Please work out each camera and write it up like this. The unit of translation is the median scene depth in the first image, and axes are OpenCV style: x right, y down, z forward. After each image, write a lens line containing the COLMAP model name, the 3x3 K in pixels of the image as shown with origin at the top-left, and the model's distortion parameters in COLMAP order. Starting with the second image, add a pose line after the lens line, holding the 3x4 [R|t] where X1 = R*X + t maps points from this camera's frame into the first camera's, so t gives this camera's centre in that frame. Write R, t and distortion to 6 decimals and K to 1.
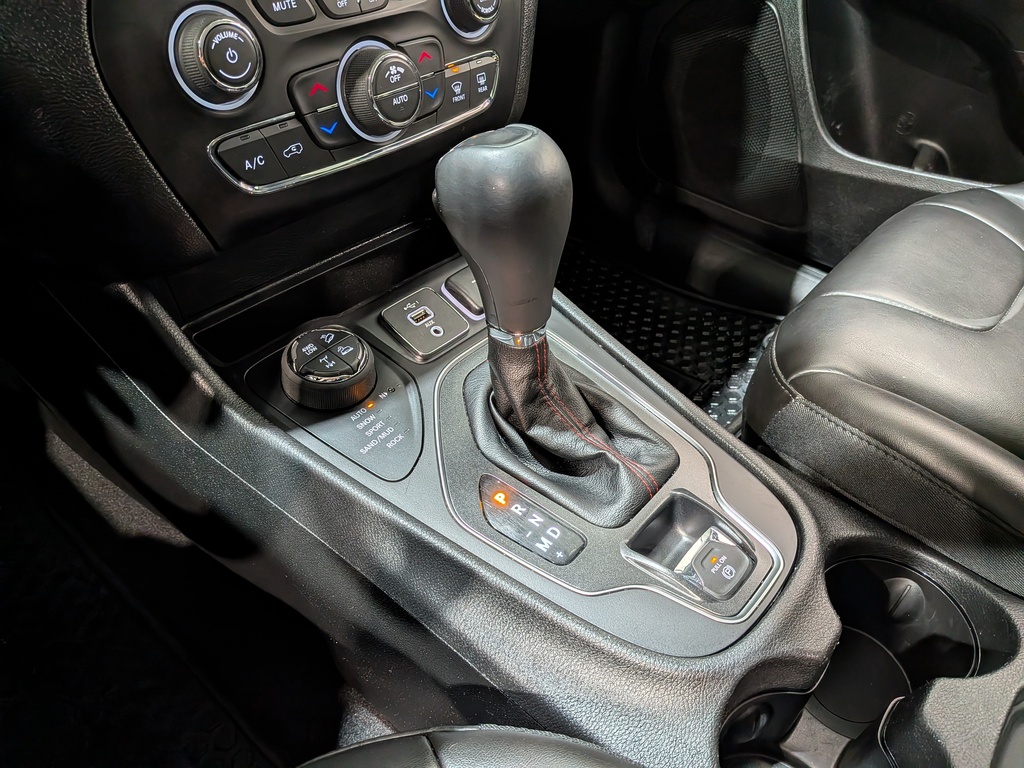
lens RADIAL K [[745.7, 0, 519.1], [0, 745.7, 411.4], [0, 0, 1]] dist [0.068438, -0.157671]
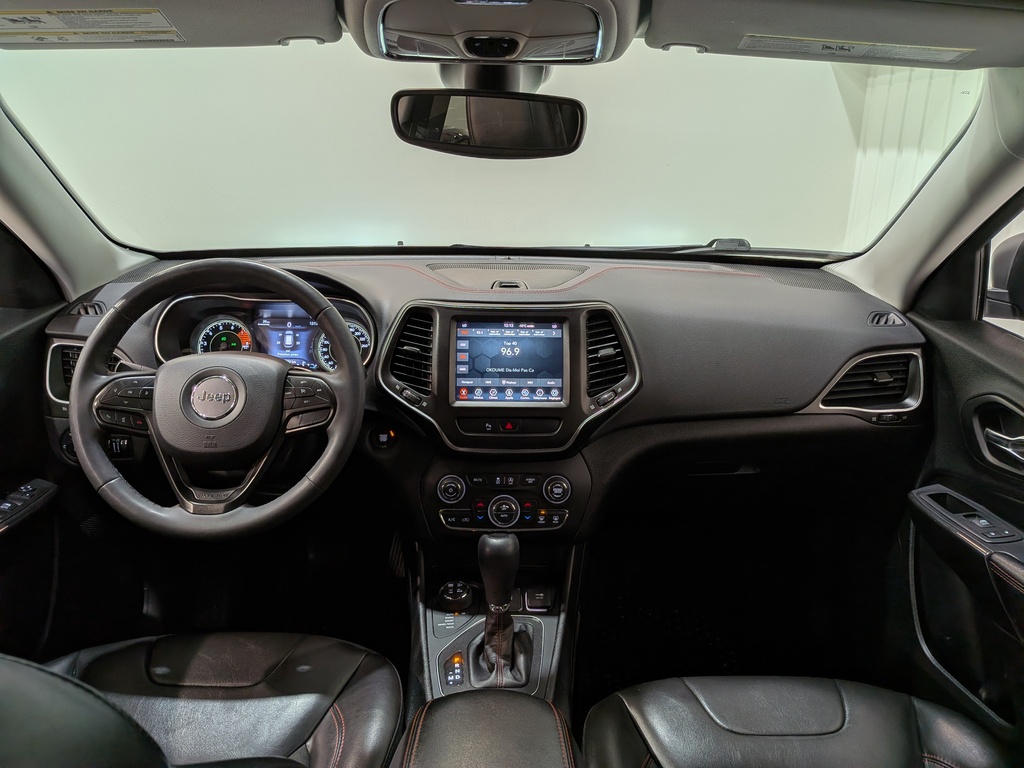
lens RADIAL K [[731.1, 0, 509.5], [0, 731.1, 389.1], [0, 0, 1]] dist [0.103537, -0.192016]
pose [[0.664583, 0.163035, -0.729211, 1.793008], [-0.491861, 0.830105, -0.262675, -0.080377], [0.562497, 0.533240, 0.631864, -1.022356]]
